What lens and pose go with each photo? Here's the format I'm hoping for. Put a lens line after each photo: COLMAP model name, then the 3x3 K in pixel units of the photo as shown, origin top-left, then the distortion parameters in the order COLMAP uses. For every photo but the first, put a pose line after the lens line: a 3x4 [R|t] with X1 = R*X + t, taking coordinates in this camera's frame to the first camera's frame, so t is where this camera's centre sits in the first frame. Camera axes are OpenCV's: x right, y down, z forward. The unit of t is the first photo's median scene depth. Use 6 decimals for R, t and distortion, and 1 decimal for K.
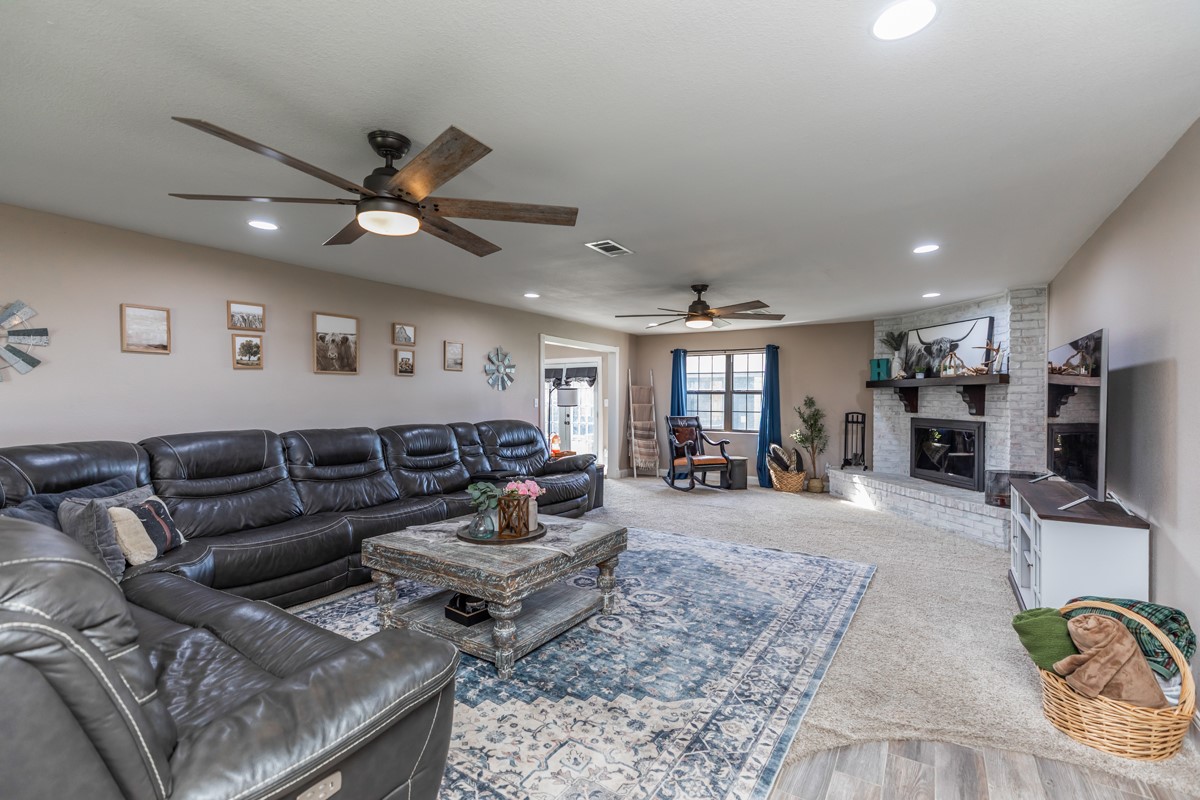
lens RADIAL K [[542.0, 0, 603.0], [0, 542.0, 405.8], [0, 0, 1]] dist [0.005295, 0.000331]
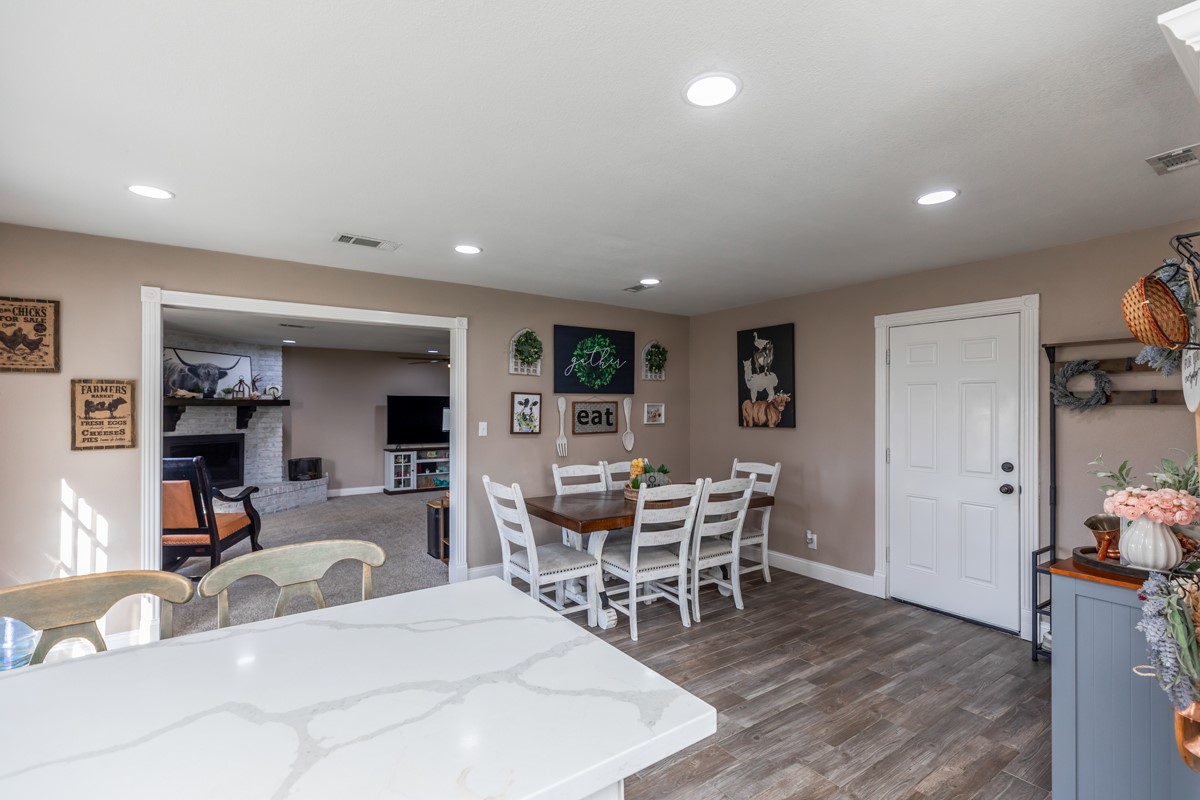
lens RADIAL K [[542.0, 0, 598.8], [0, 542.0, 404.6], [0, 0, 1]] dist [0.005295, 0.000331]
pose [[-0.921018, -0.004204, 0.389497, -0.905395], [-0.001076, 0.999965, 0.008249, -0.075067], [-0.389518, 0.007178, -0.920991, 2.678038]]
